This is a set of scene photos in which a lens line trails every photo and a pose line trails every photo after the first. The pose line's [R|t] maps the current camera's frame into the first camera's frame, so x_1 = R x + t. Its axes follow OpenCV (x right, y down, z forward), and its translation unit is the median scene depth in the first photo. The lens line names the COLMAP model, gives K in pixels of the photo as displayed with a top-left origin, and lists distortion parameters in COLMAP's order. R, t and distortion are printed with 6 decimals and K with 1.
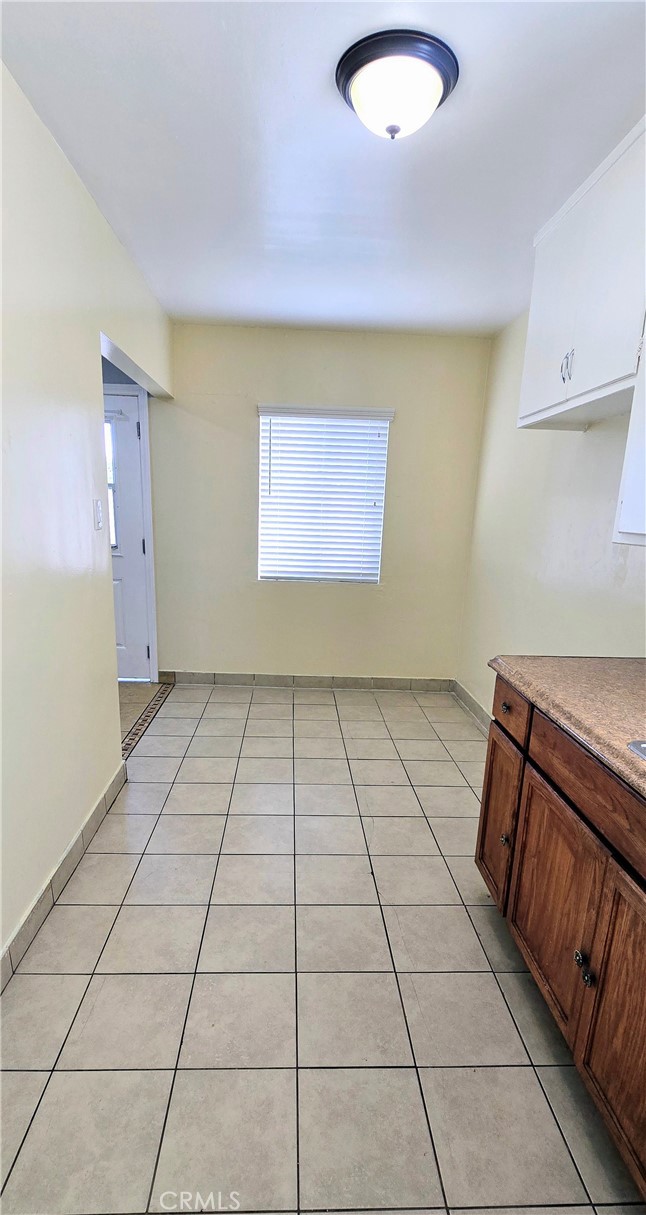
lens RADIAL K [[573.6, 0, 319.4], [0, 573.6, 646.4], [0, 0, 1]] dist [-0.004545, -0.002000]
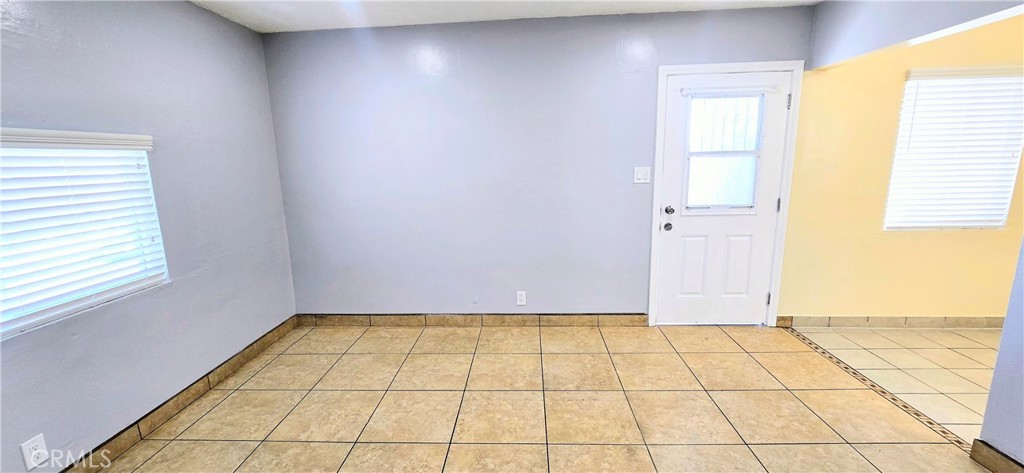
lens RADIAL K [[420.0, 0, 513.7], [0, 420.0, 240.9], [0, 0, 1]] dist [-0.006356, 0.001439]
pose [[0.994703, -0.041014, -0.094253, -0.785912], [0.036156, 0.997956, -0.052688, -0.086269], [0.096222, 0.049001, 0.994153, 0.161380]]
